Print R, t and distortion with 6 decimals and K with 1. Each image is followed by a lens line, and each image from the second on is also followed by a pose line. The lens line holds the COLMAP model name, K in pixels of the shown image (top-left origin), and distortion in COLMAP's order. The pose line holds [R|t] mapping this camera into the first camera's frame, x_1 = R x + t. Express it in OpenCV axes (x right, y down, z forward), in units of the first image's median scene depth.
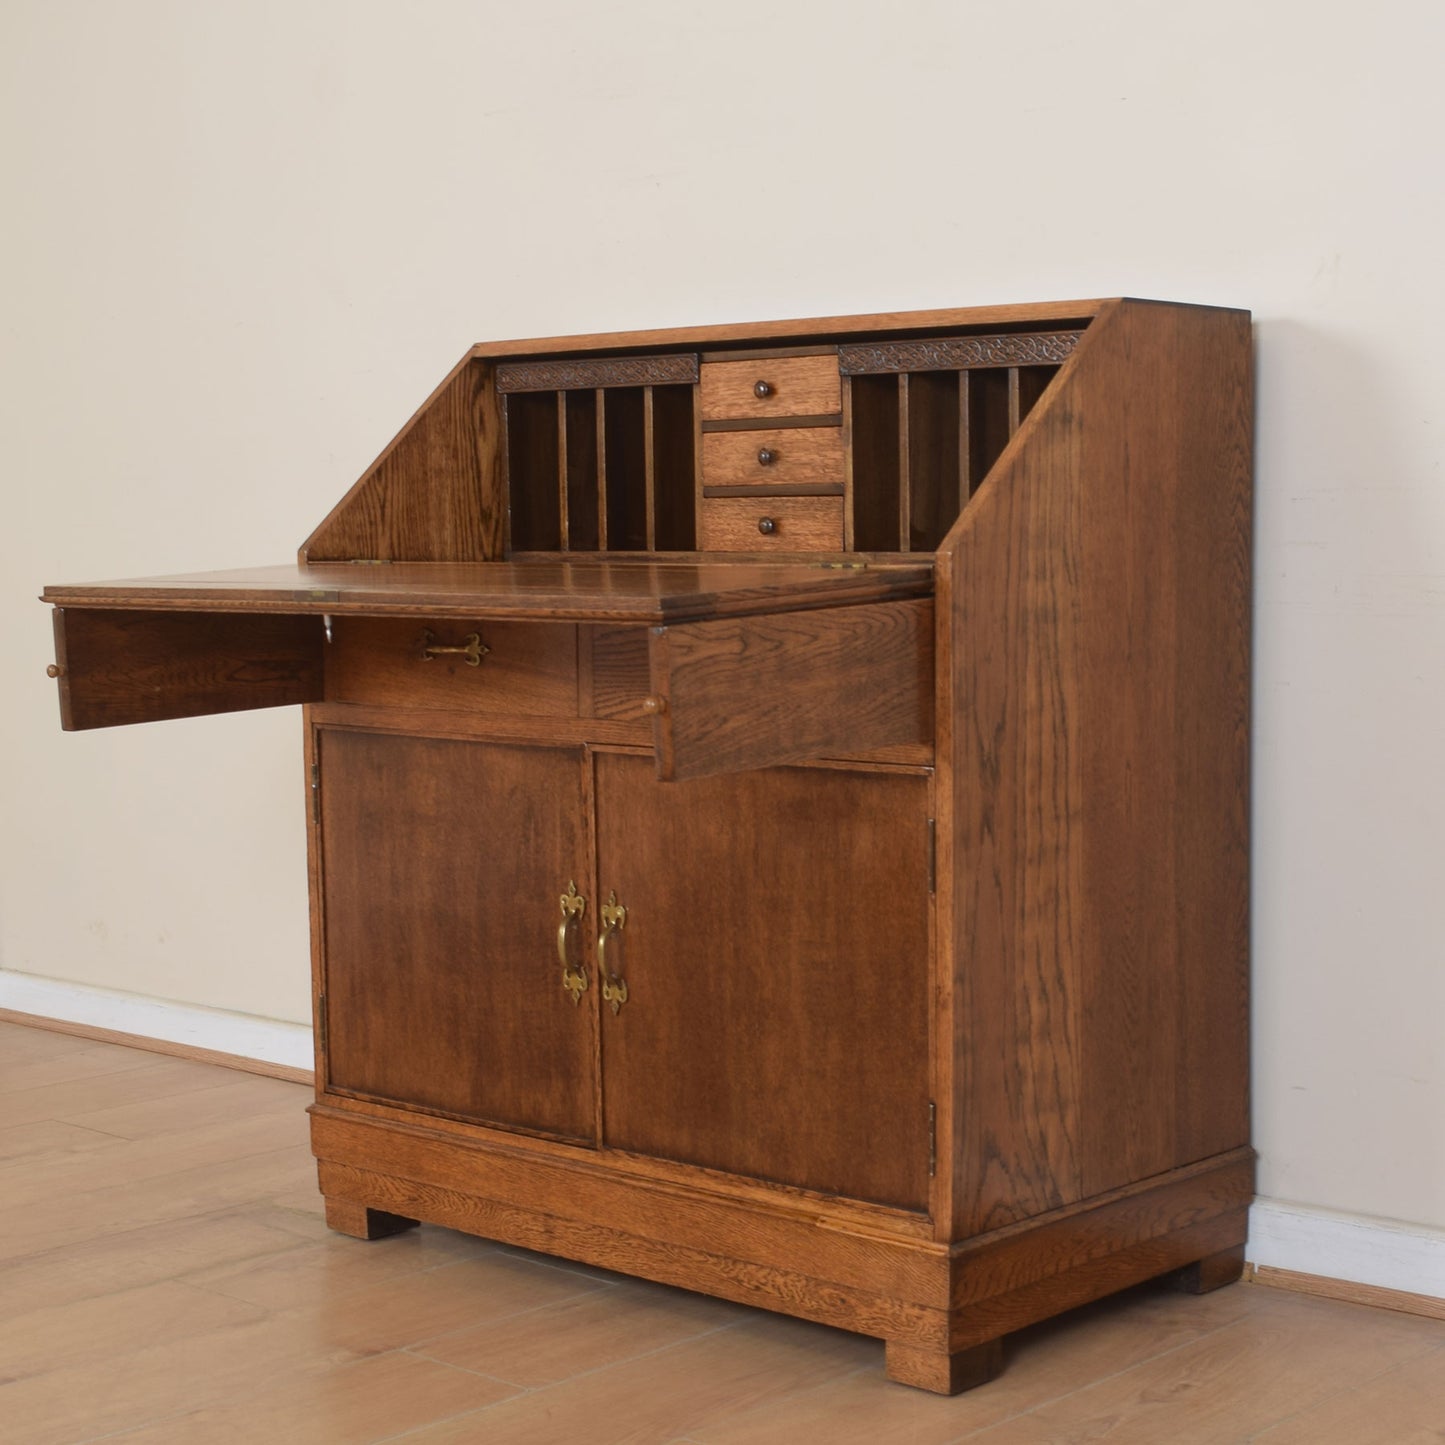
lens RADIAL K [[2668.5, 0, 949.9], [0, 2668.5, 858.7], [0, 0, 1]] dist [-0.069918, -0.077135]
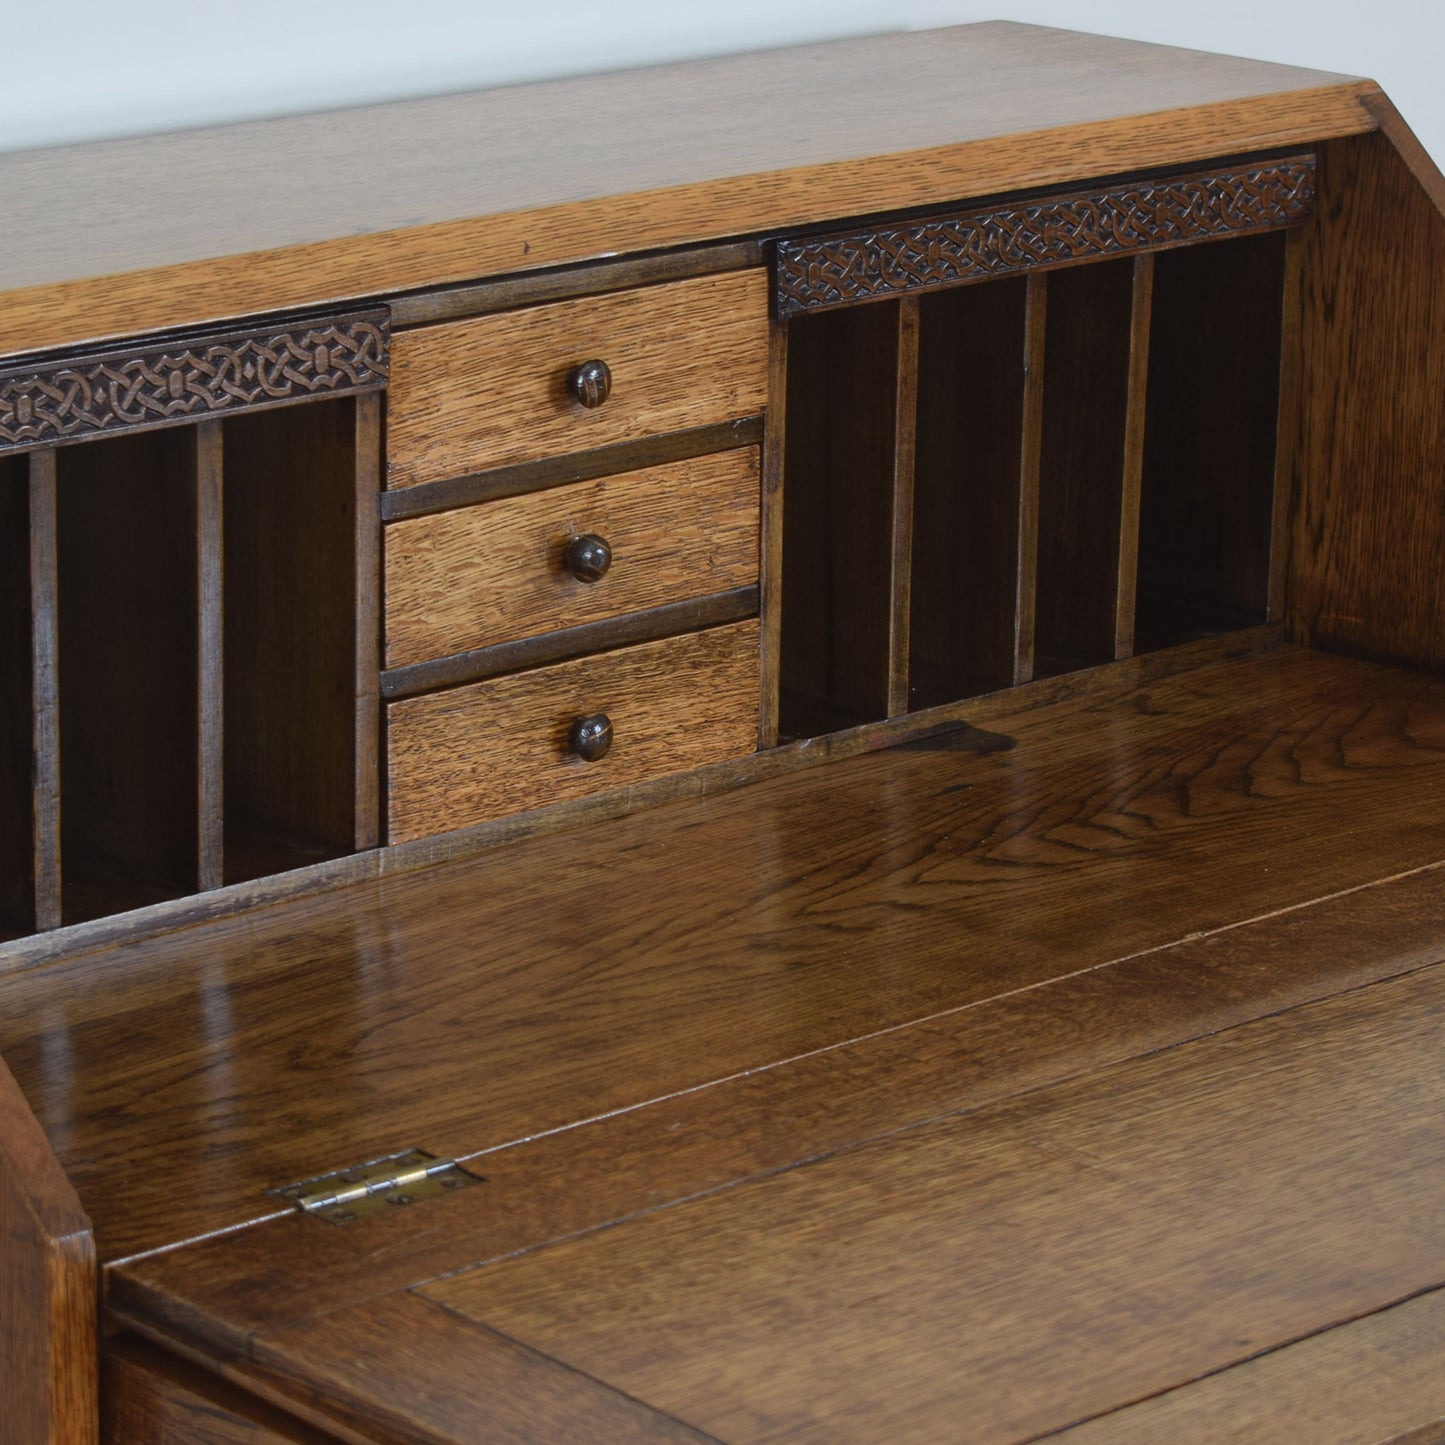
lens RADIAL K [[5799.2, 0, 606.3], [0, 5799.2, 720.4], [0, 0, 1]] dist [-0.001890, 0.638711]
pose [[0.122722, -0.257375, 0.958487, -0.907518], [0.112983, 0.963132, 0.244156, -0.348928], [-0.985989, 0.078329, 0.147277, 0.944056]]
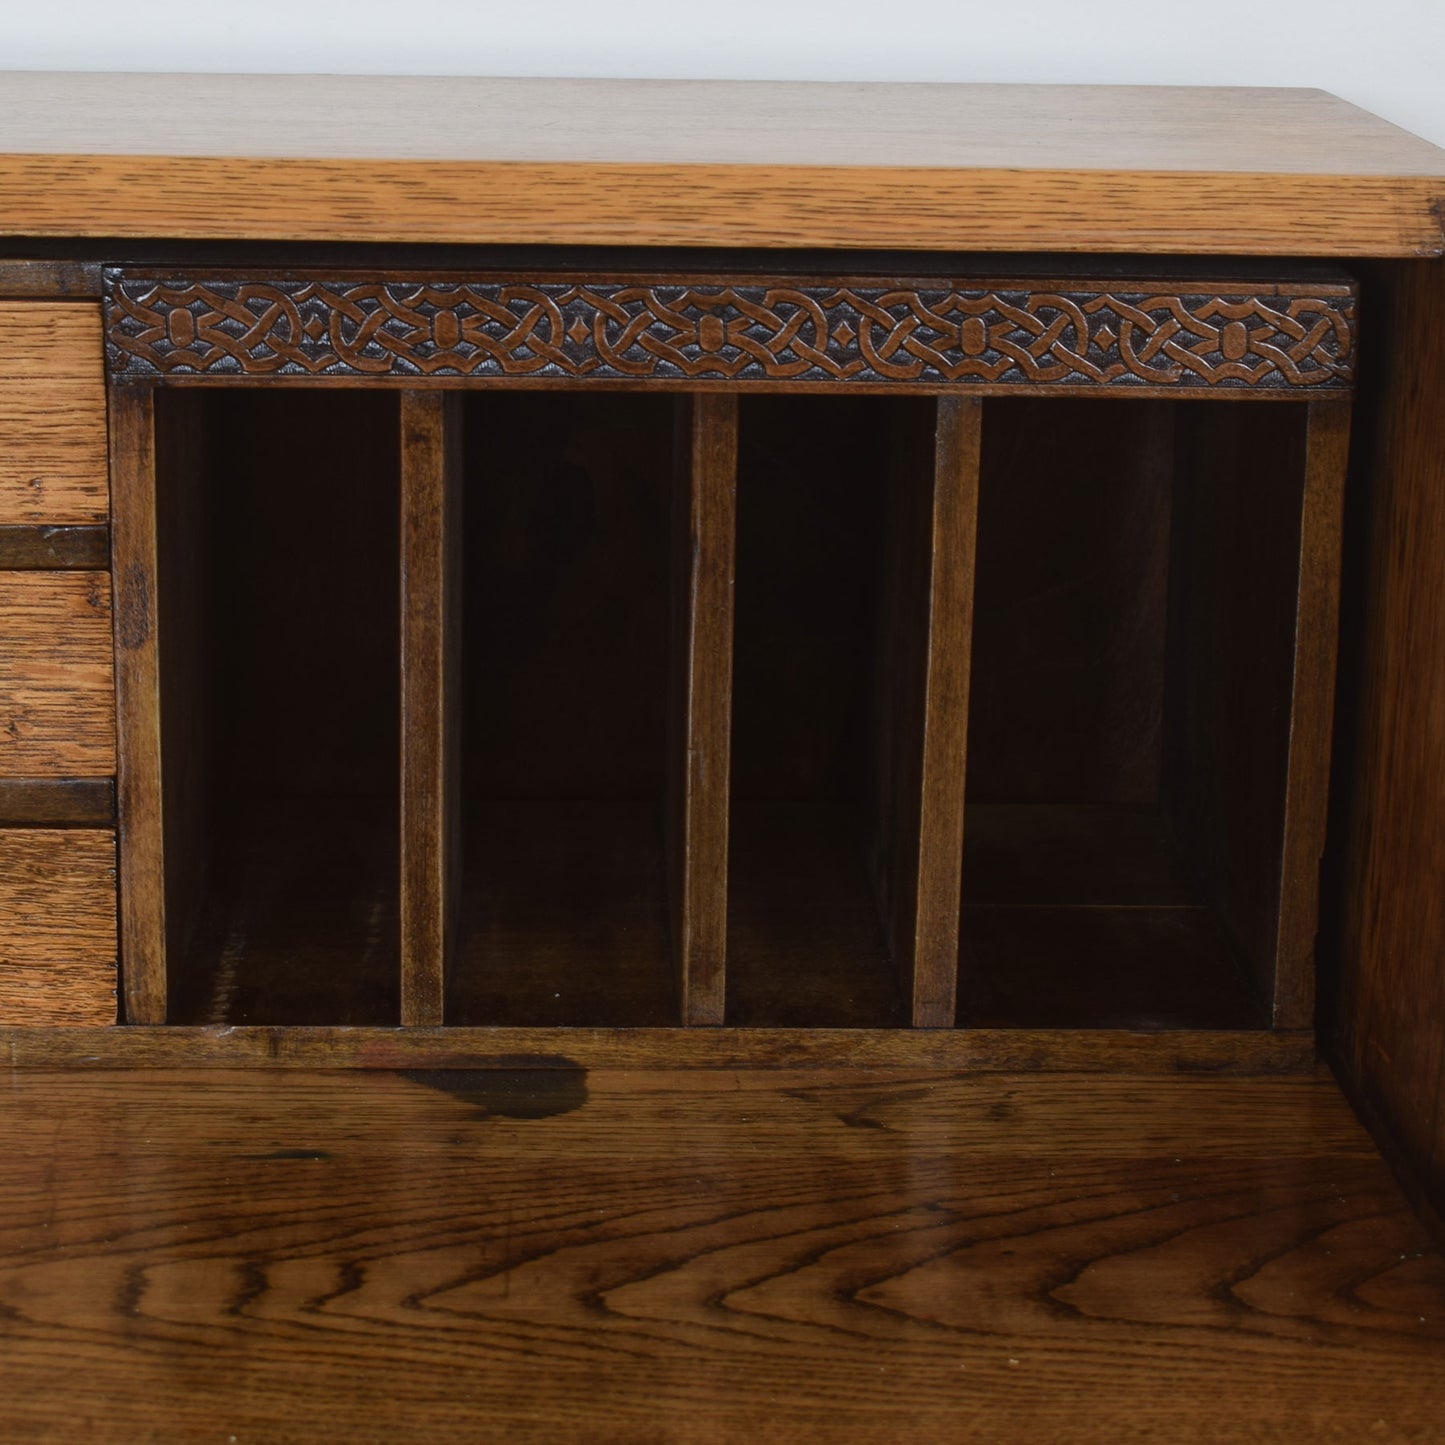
lens RADIAL K [[3618.7, 0, 720.9], [0, 3618.7, 551.3], [0, 0, 1]] dist [0.009299, -0.132482]
pose [[0.745818, -0.133083, 0.652721, -0.236007], [0.061090, 0.989376, 0.131920, -0.216954], [-0.663343, -0.058513, 0.746025, 0.732017]]
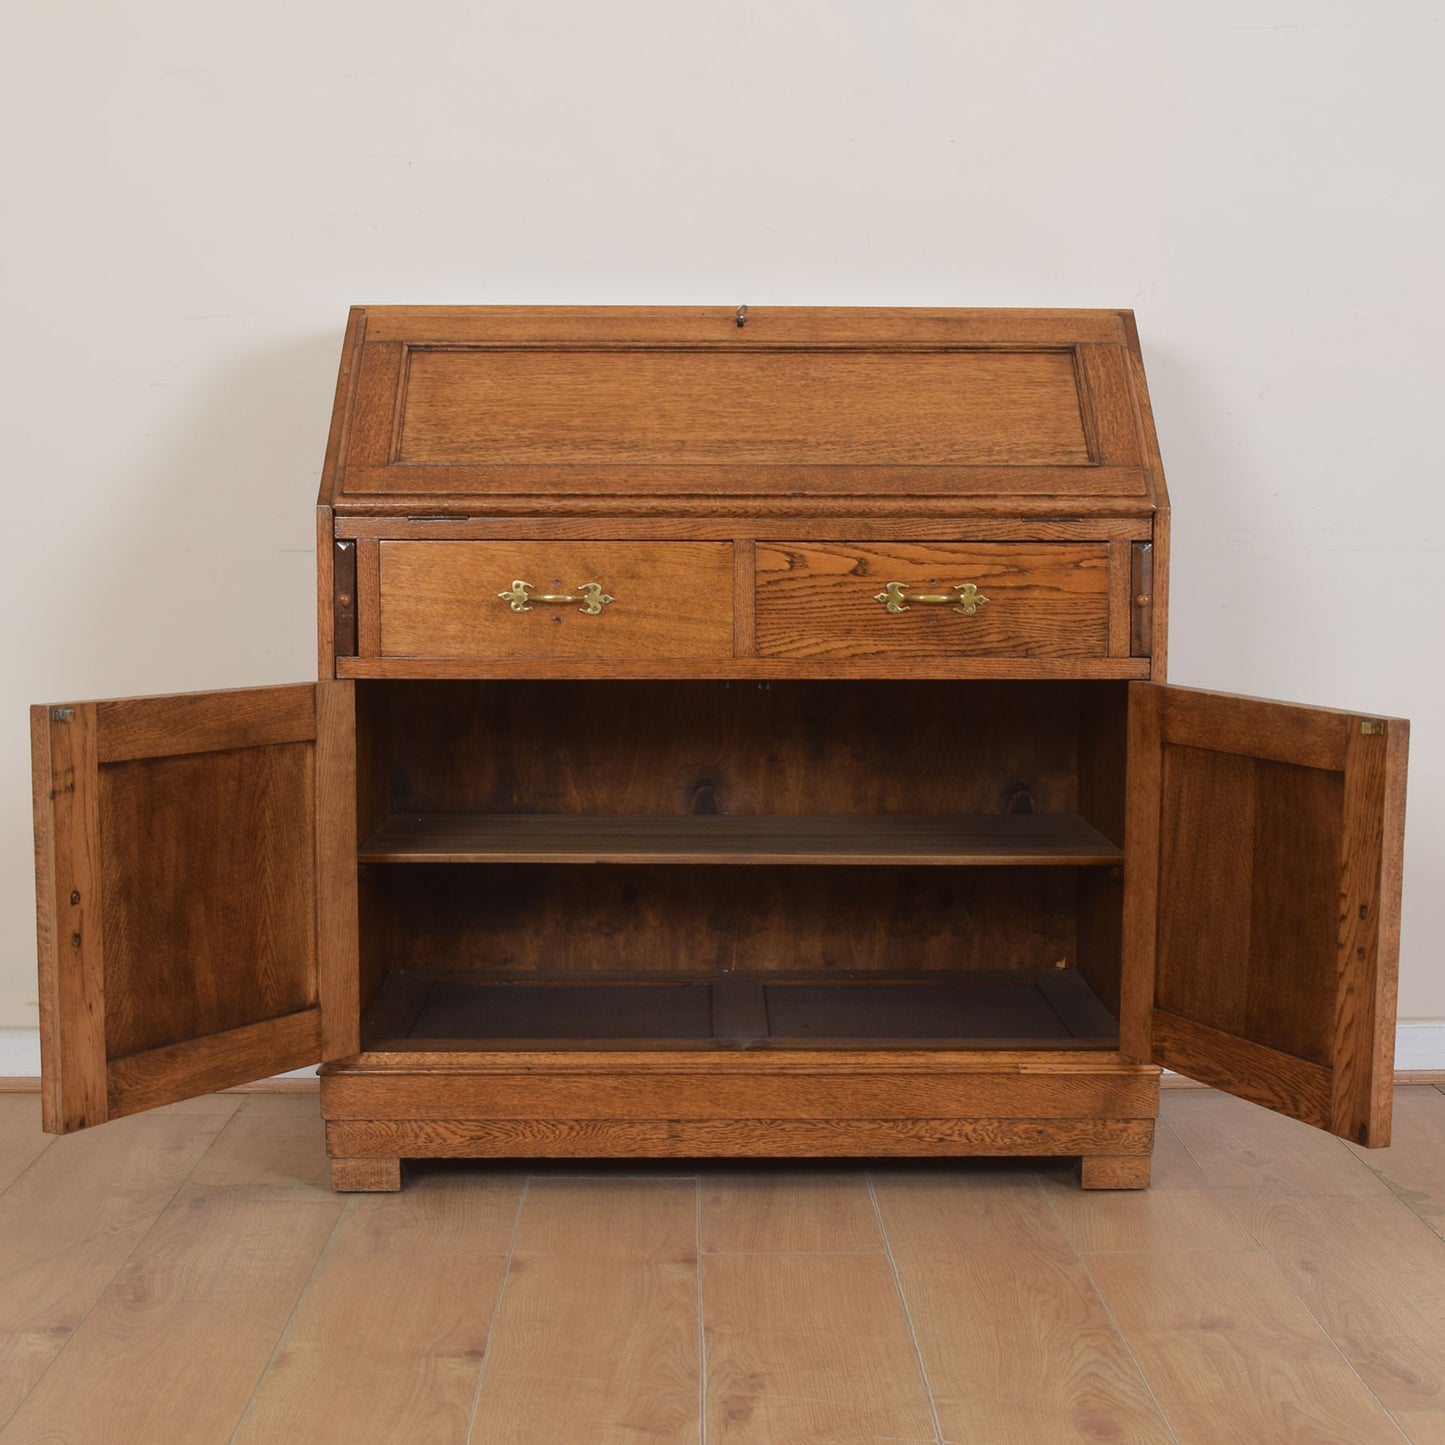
lens RADIAL K [[2490.8, 0, 742.4], [0, 2490.8, 753.0], [0, 0, 1]] dist [-0.045863, -0.174129]
pose [[0.756167, -0.058899, 0.651723, -0.820088], [0.076350, 0.997080, 0.001525, -0.015029], [-0.649910, 0.048606, 0.758456, 0.220668]]
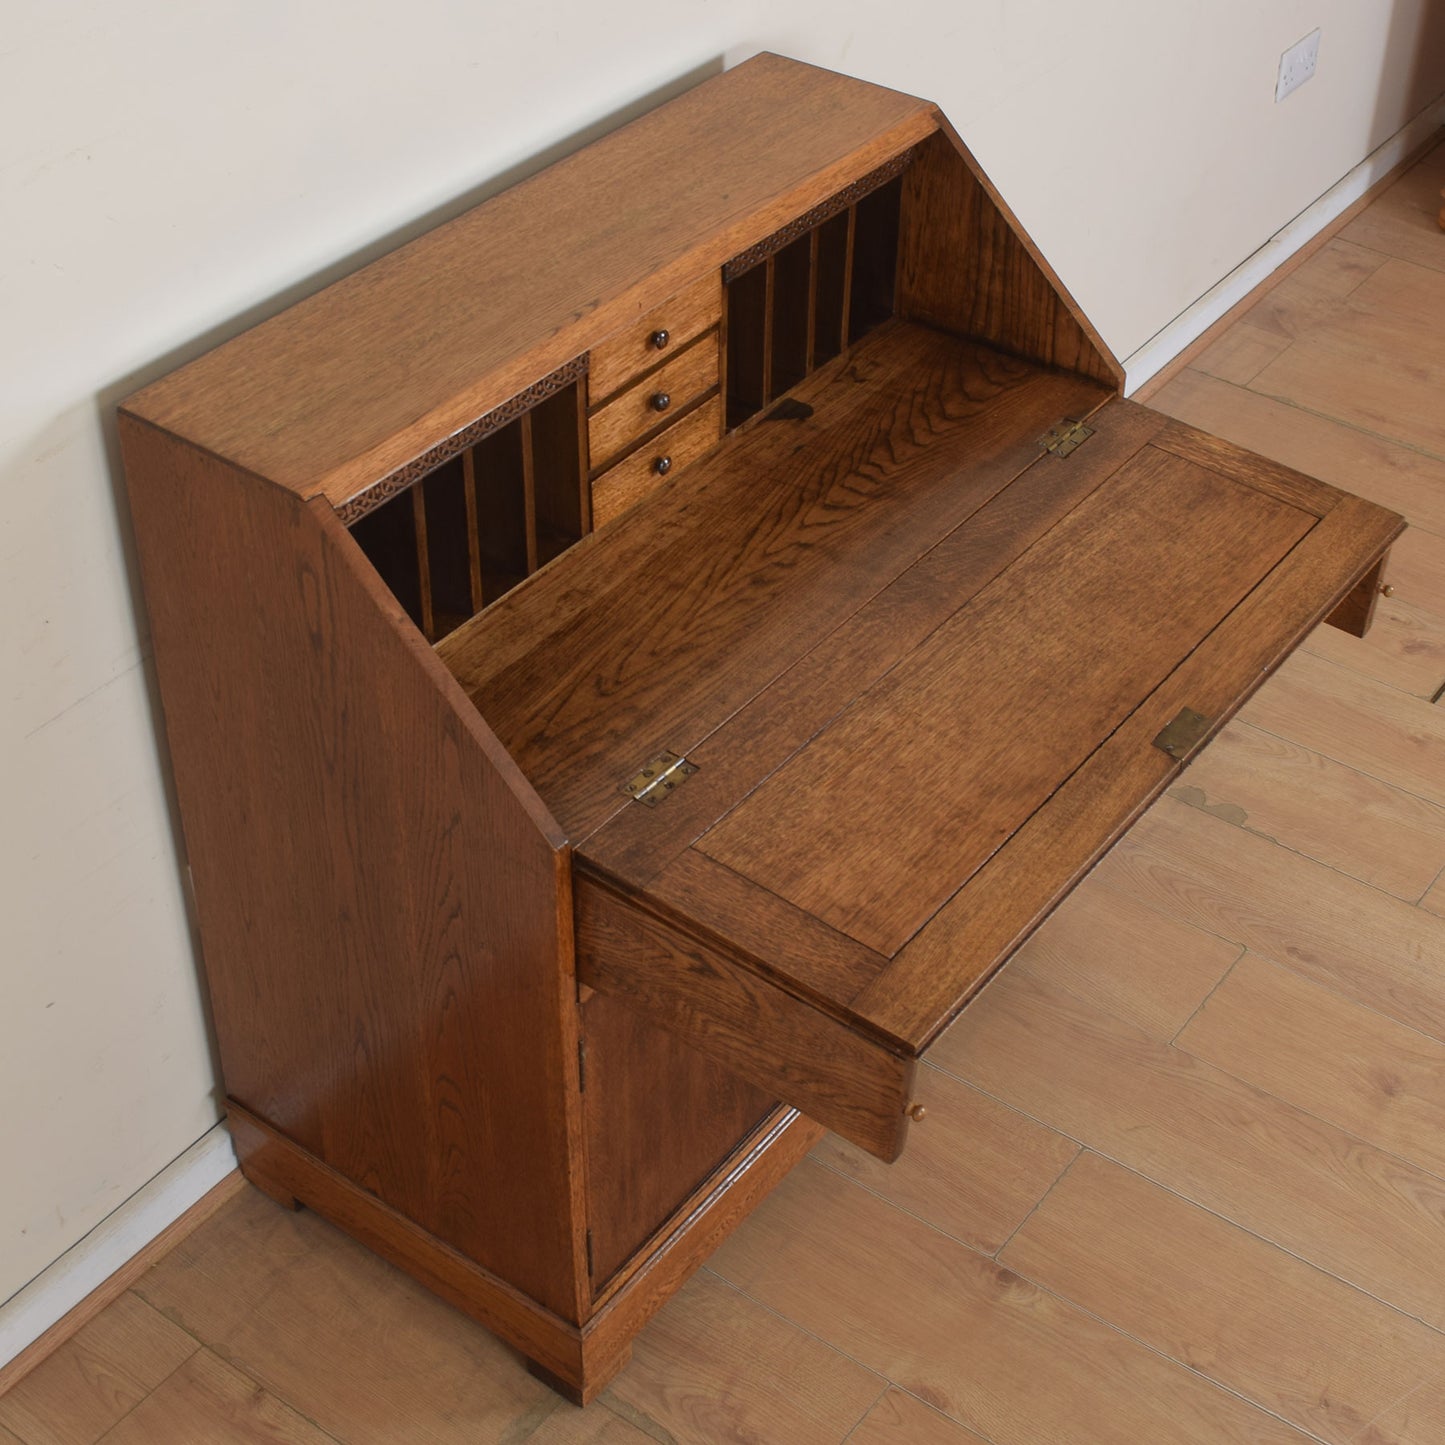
lens RADIAL K [[2372.5, 0, 723.2], [0, 2372.5, 632.4], [0, 0, 1]] dist [-0.077971, -0.005731]
pose [[-0.048989, -0.599072, 0.799195, -0.815387], [0.118701, 0.790993, 0.600200, -0.610809], [-0.991721, 0.124268, 0.032360, 1.032041]]
